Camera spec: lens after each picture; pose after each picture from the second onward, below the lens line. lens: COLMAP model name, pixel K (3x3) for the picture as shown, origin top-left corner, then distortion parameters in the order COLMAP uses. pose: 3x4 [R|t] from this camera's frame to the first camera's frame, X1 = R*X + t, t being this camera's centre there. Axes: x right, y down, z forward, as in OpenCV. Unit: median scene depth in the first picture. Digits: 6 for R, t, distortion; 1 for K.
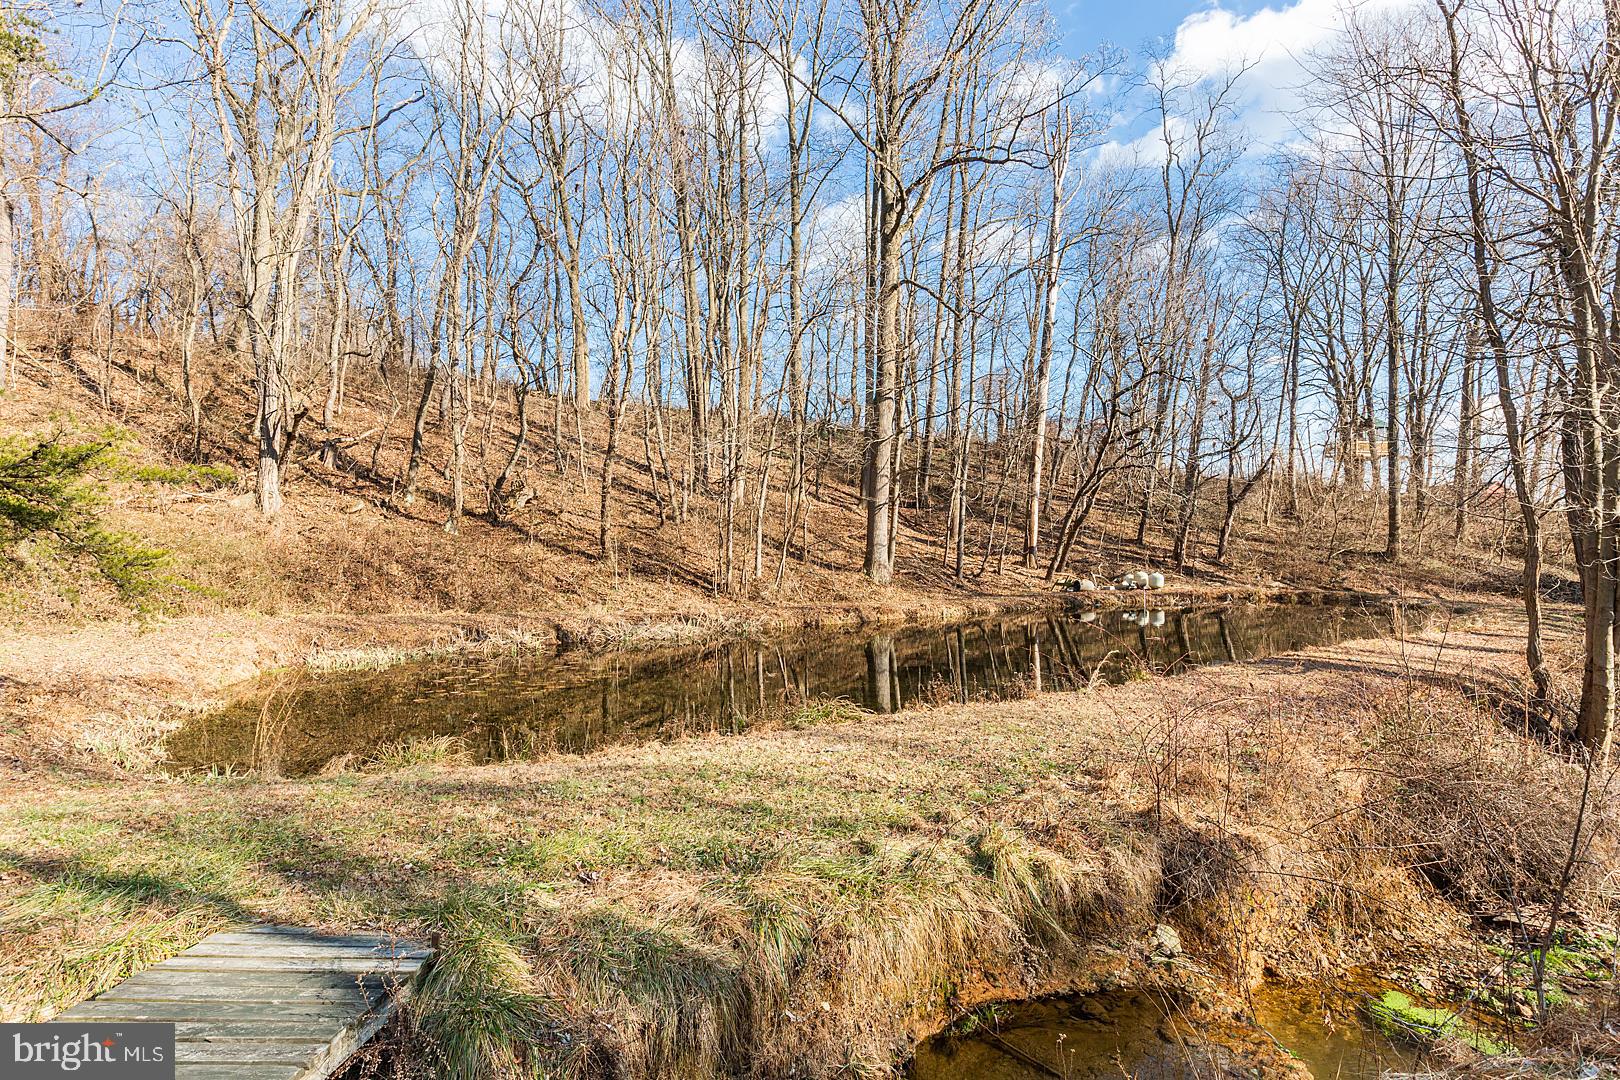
lens RADIAL K [[851.6, 0, 811.5], [0, 851.6, 532.6], [0, 0, 1]] dist [-0.002849, 0.000259]
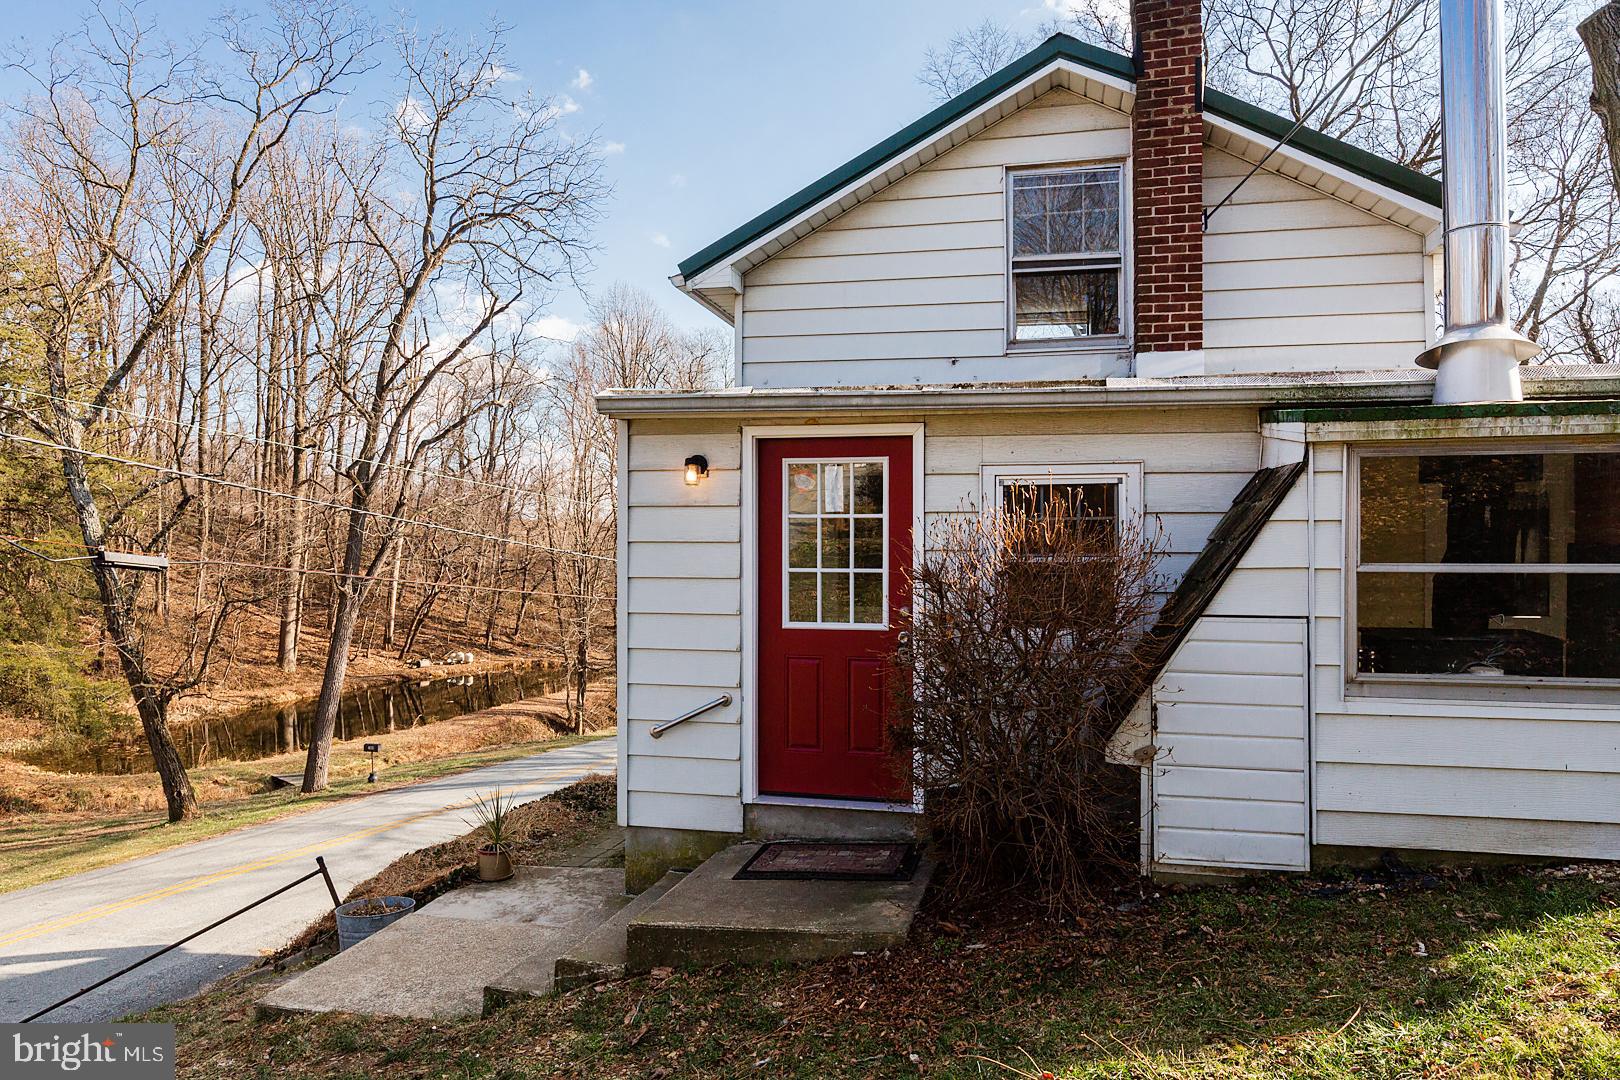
lens RADIAL K [[1059.6, 0, 810.0], [0, 1059.6, 540.0], [0, 0, 1]] dist [0.003878, -0.002101]
pose [[0.802864, 0.016931, 0.595922, -0.314193], [-0.021390, 0.999771, 0.000412, -0.203195], [-0.595778, -0.013078, 0.803042, -1.124360]]
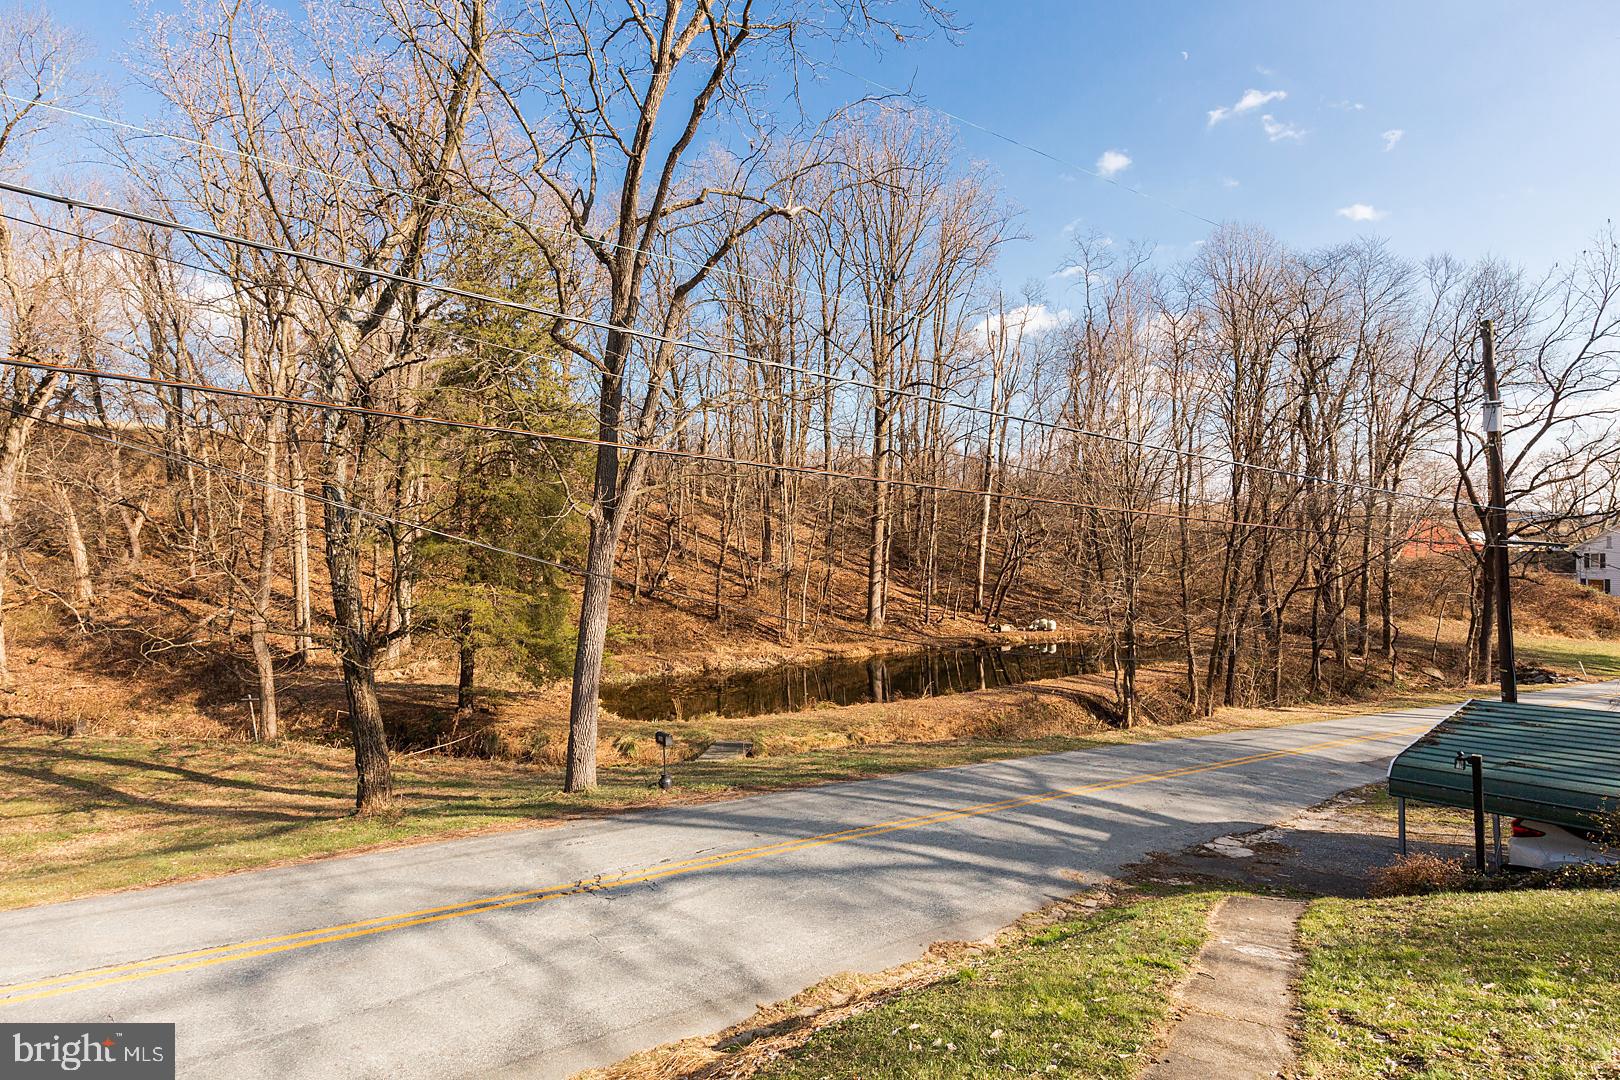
lens RADIAL K [[851.6, 0, 811.5], [0, 851.6, 532.6], [0, 0, 1]] dist [-0.002849, 0.000259]
pose [[0.998611, -0.001268, -0.052679, 0.042937], [0.001729, 0.999960, 0.008719, -0.145896], [0.052666, -0.008798, 0.998573, -0.683472]]
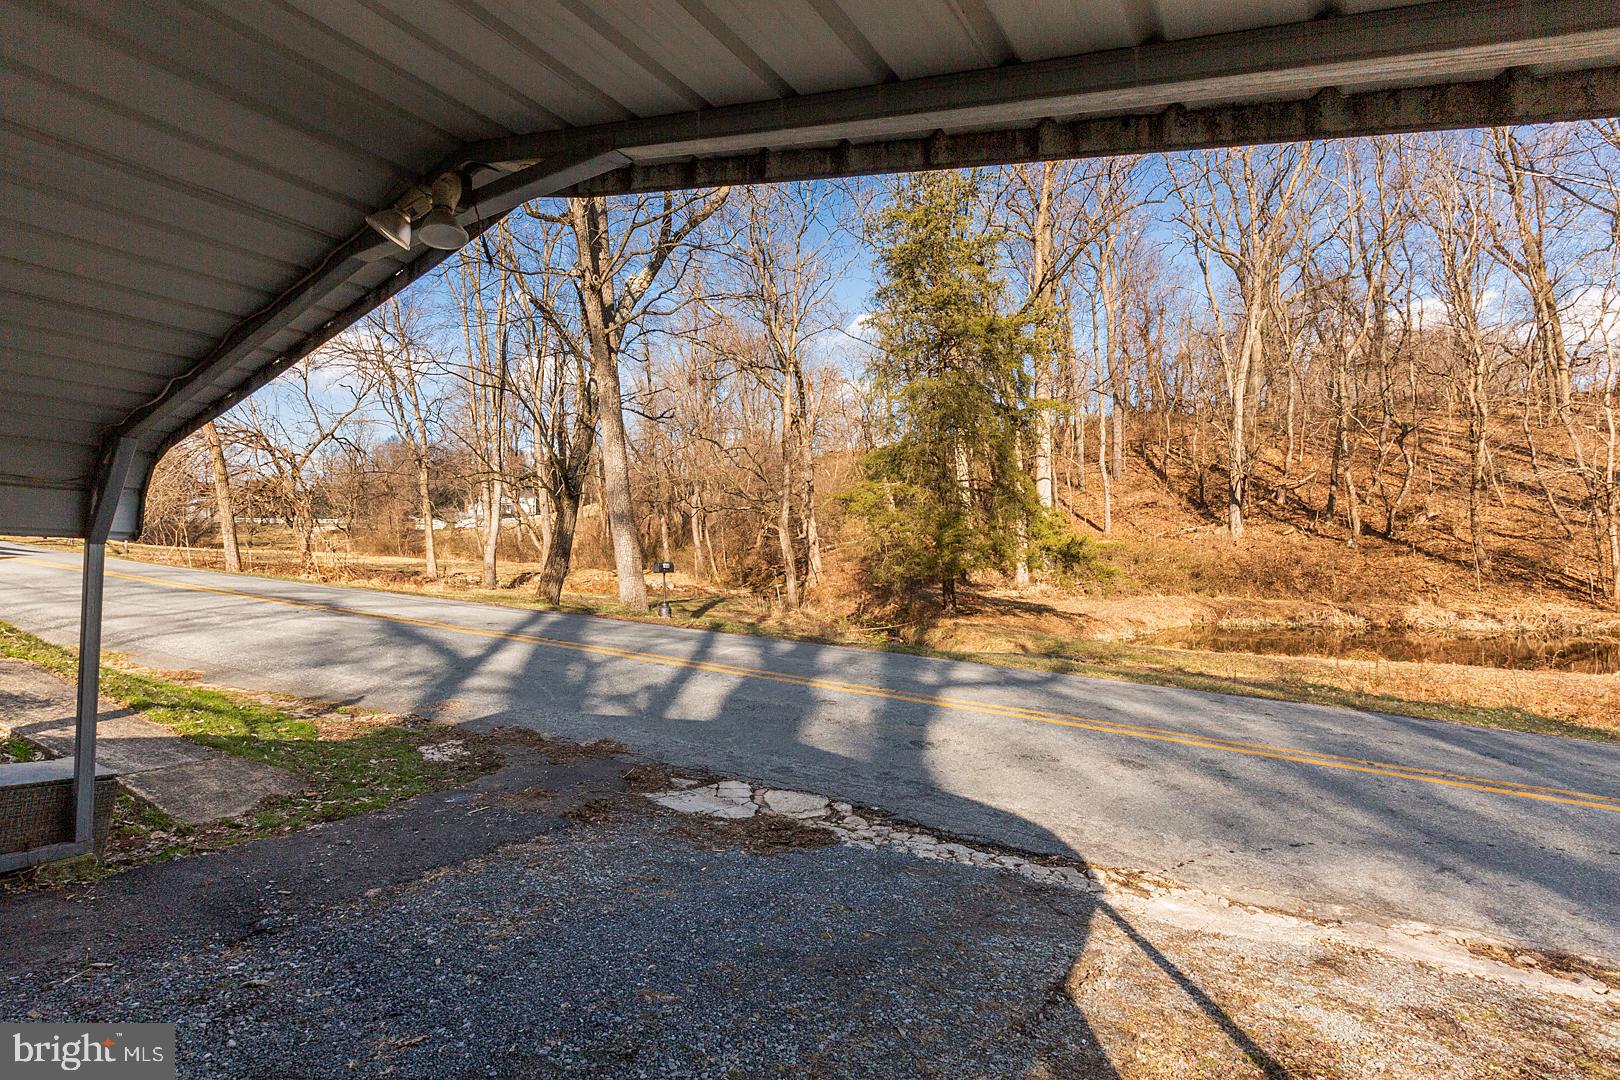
lens RADIAL K [[786.1, 0, 810.4], [0, 786.1, 532.9], [0, 0, 1]] dist [0.002979, -0.000407]
pose [[0.345298, -0.025072, -0.938158, 0.437514], [0.040609, 0.999106, -0.011755, -0.038223], [0.937614, -0.034038, 0.346007, -0.270232]]
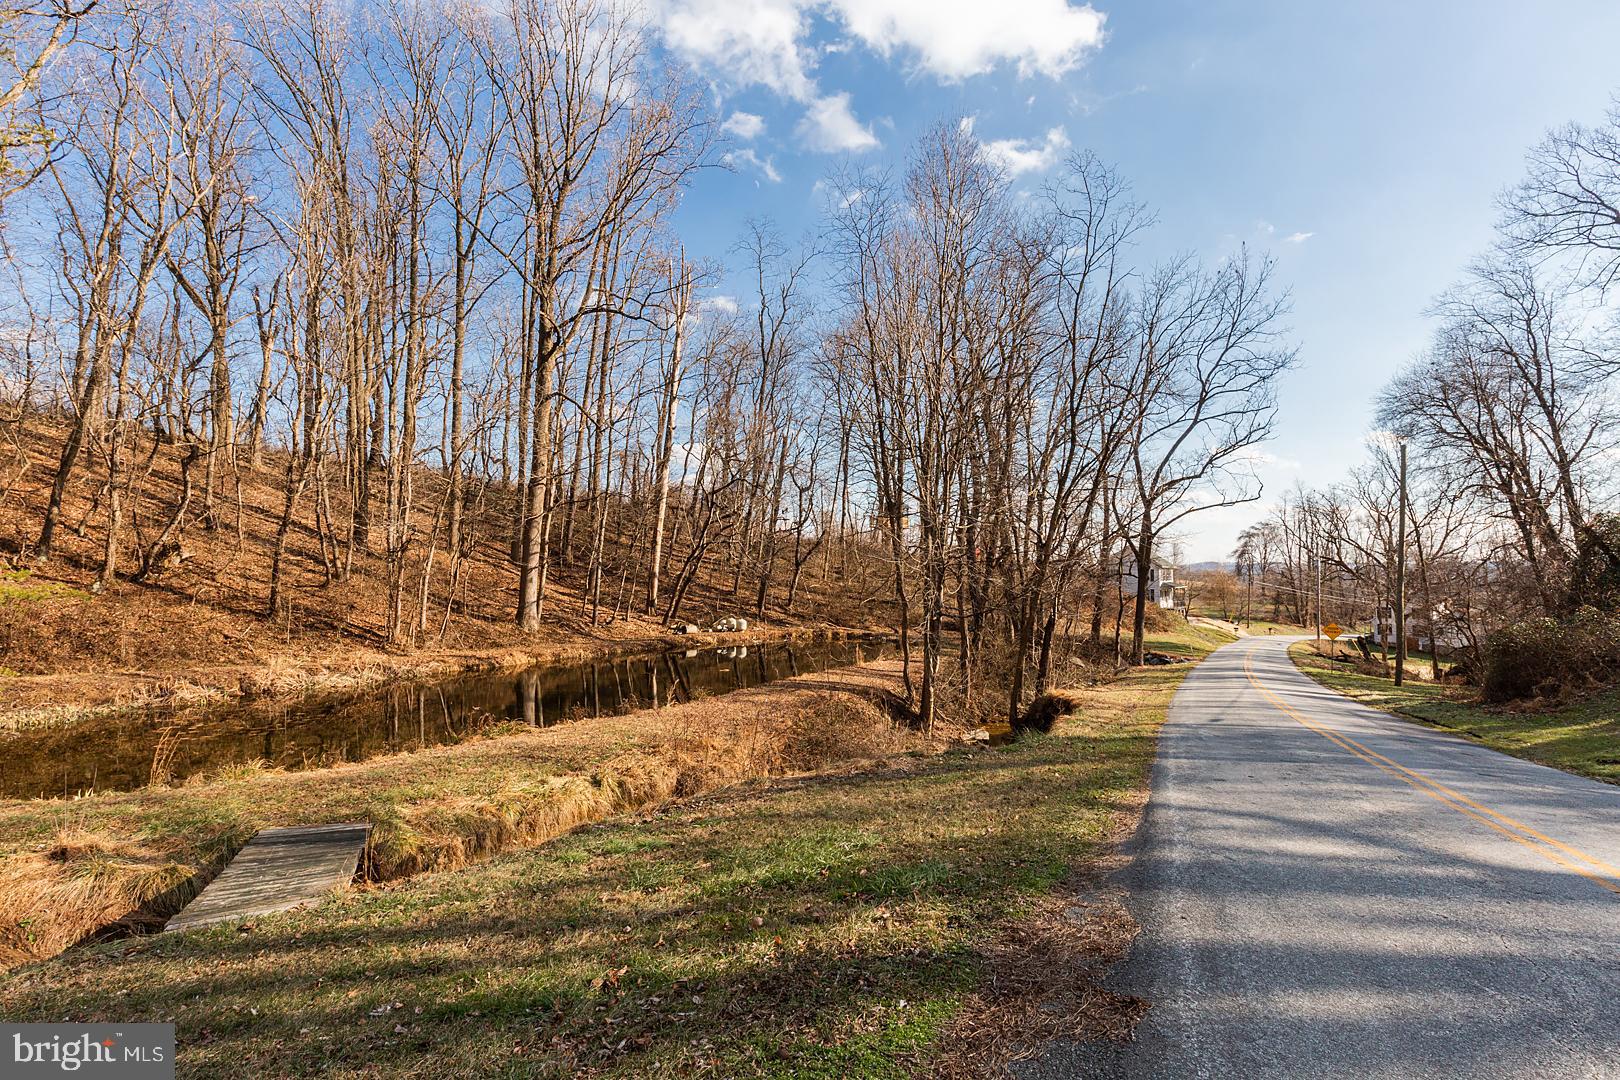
lens RADIAL K [[786.1, 0, 810.4], [0, 786.1, 532.9], [0, 0, 1]] dist [0.002979, -0.000407]
pose [[0.906630, 0.034022, 0.420553, -0.035463], [-0.015485, 0.998755, -0.047415, -0.036469], [-0.421642, 0.036475, 0.906028, -0.220163]]
